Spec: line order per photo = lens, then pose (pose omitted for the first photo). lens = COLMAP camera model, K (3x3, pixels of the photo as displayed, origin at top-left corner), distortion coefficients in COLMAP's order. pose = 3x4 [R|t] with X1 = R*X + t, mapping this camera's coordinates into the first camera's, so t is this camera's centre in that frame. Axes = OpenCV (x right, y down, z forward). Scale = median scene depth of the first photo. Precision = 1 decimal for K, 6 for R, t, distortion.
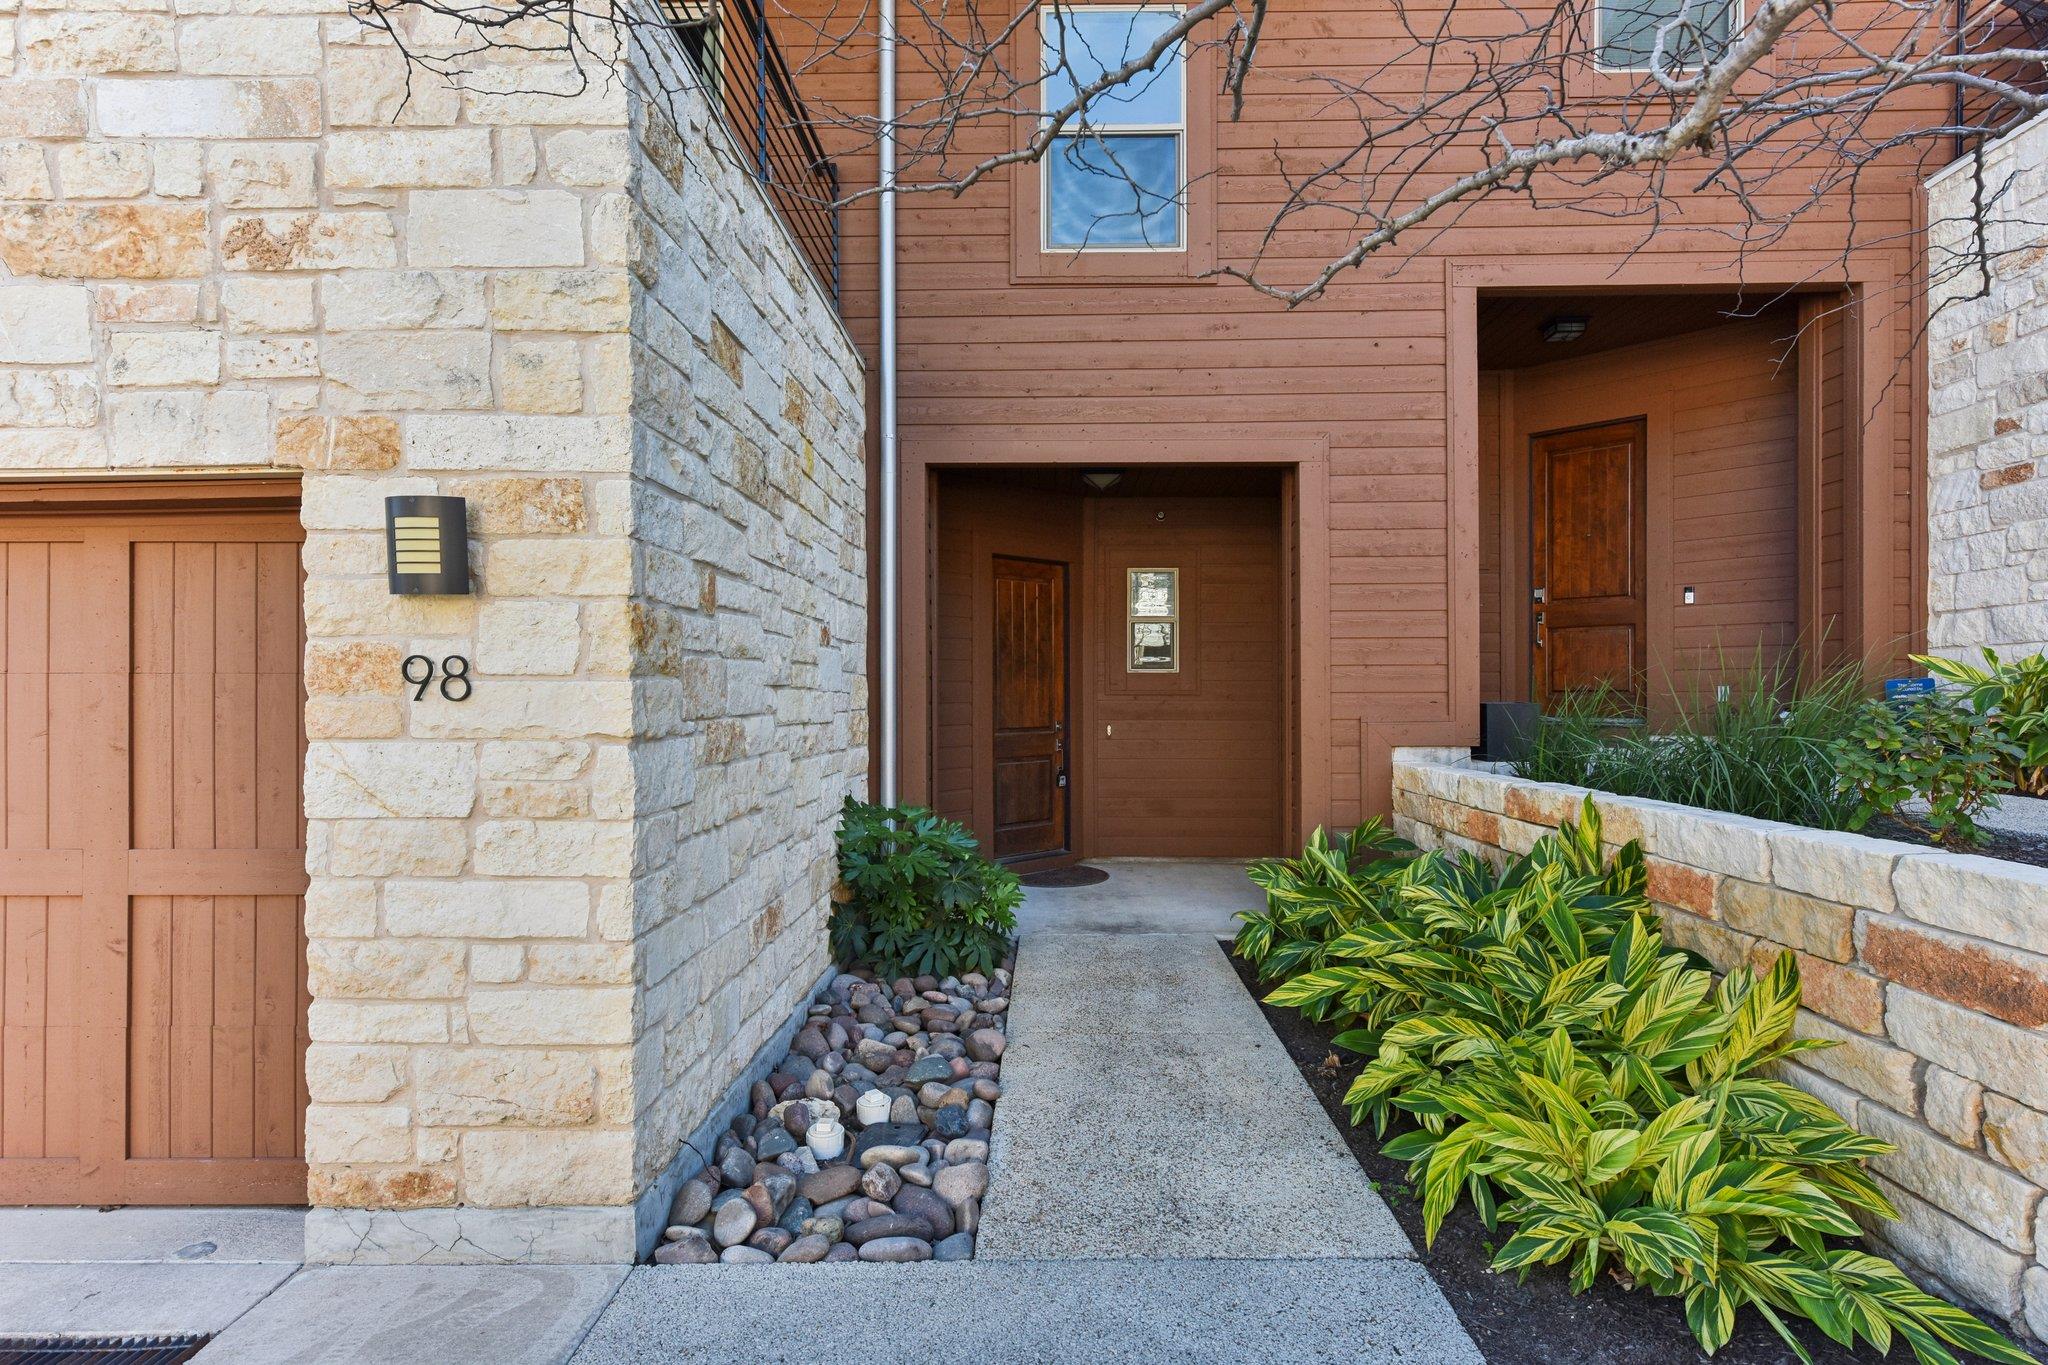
lens RADIAL K [[1121.0, 0, 1030.7], [0, 1121.0, 695.1], [0, 0, 1]] dist [0.001216, 0.000193]
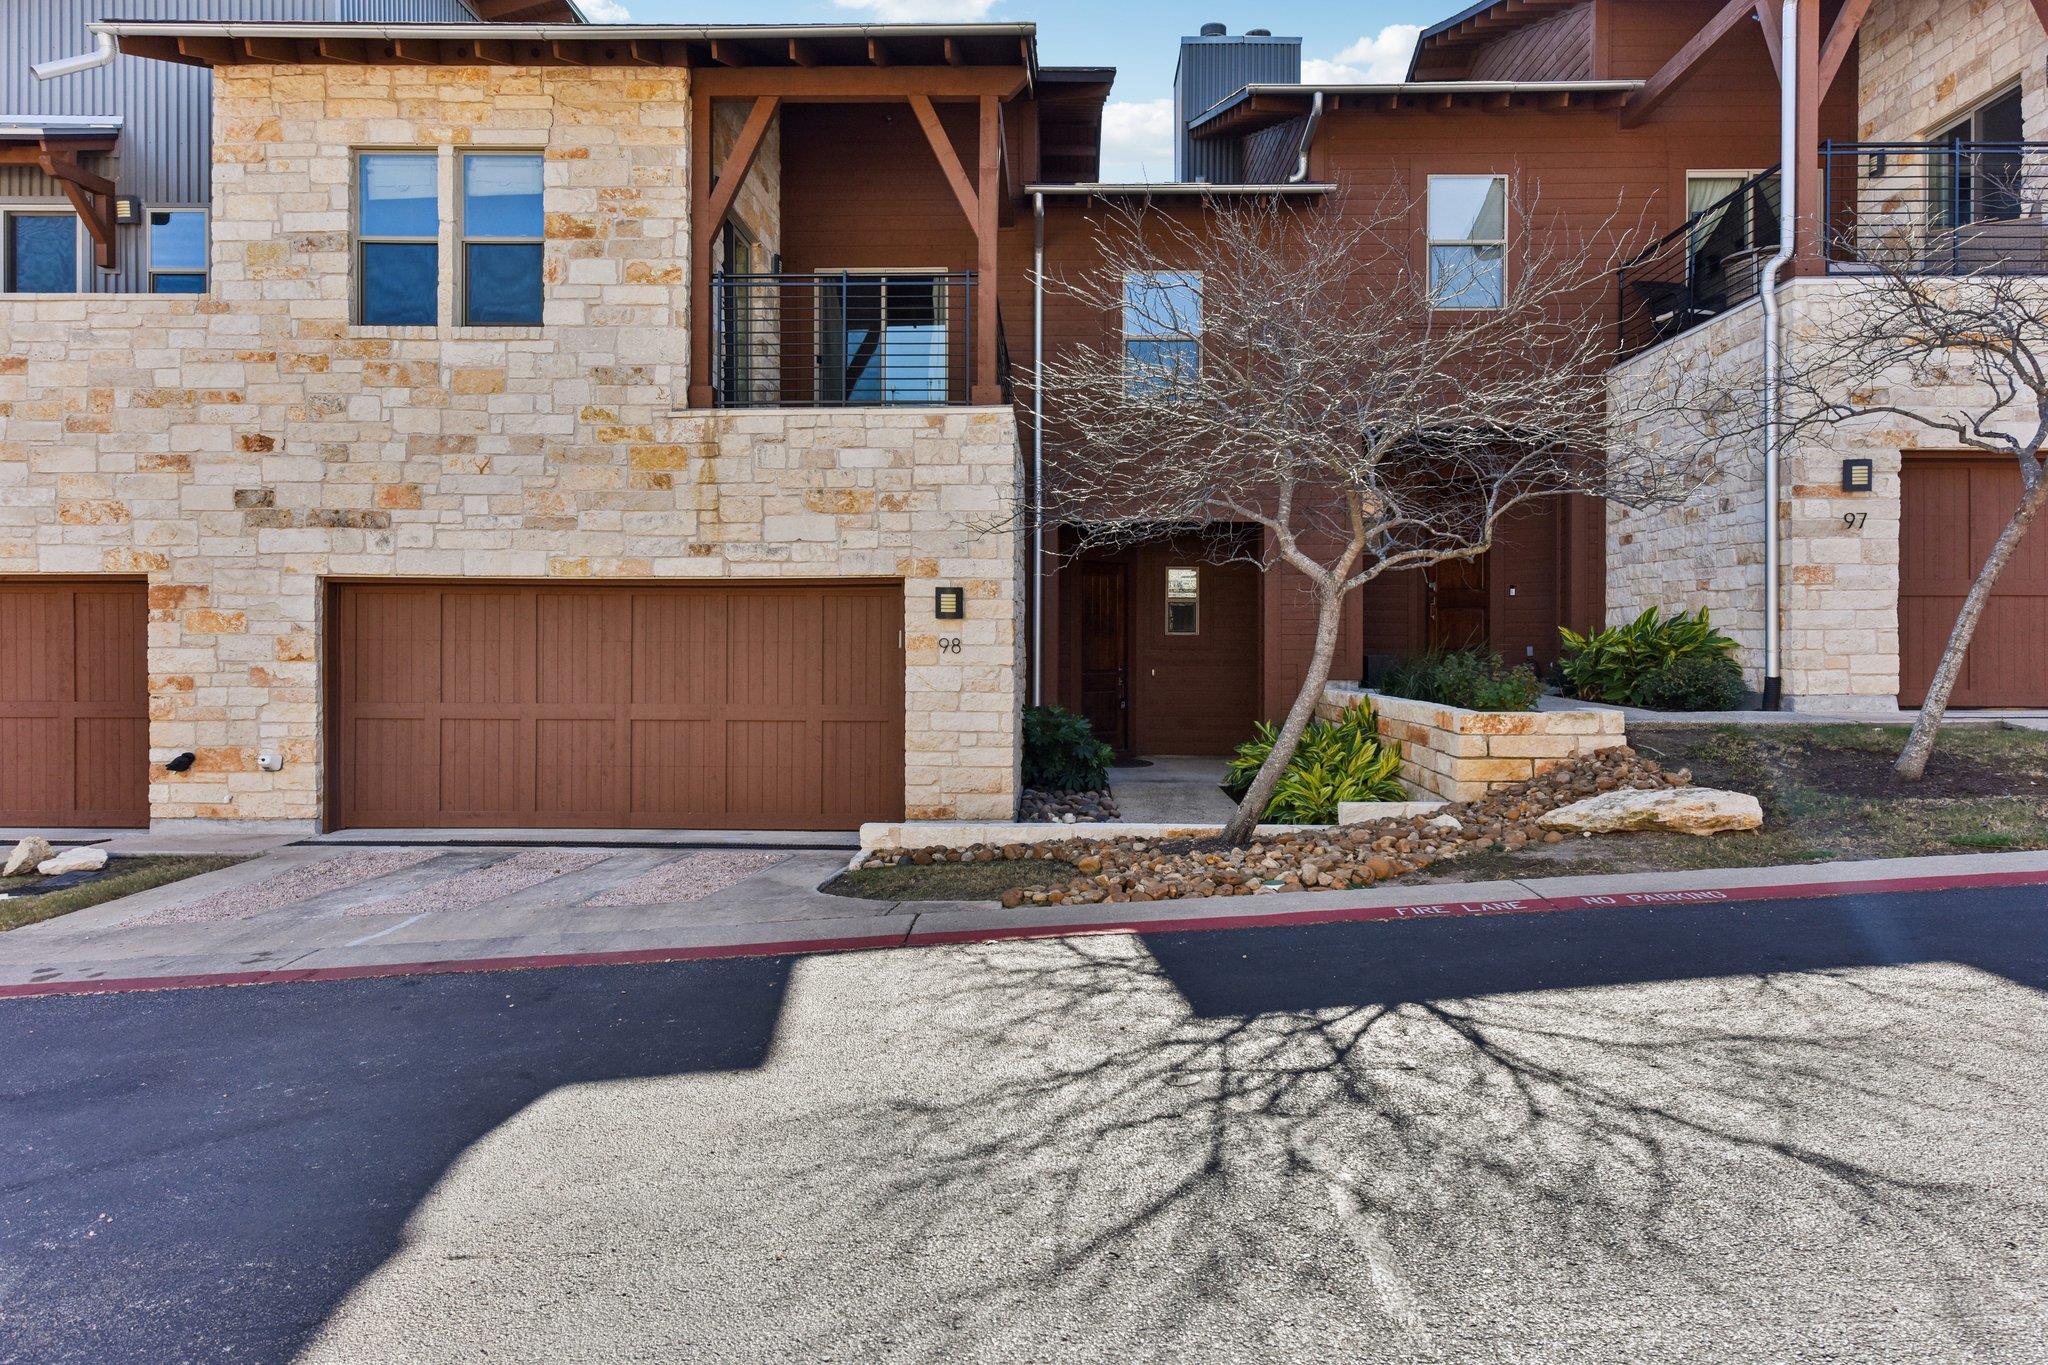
lens RADIAL K [[1361.4, 0, 1018.5], [0, 1361.4, 668.1], [0, 0, 1]] dist [0.002028, 0.000015]
pose [[0.999955, 0.005621, -0.007661, -0.313000], [-0.005483, 0.999823, 0.018017, -0.021535], [0.007761, -0.017974, 0.999808, -2.685617]]
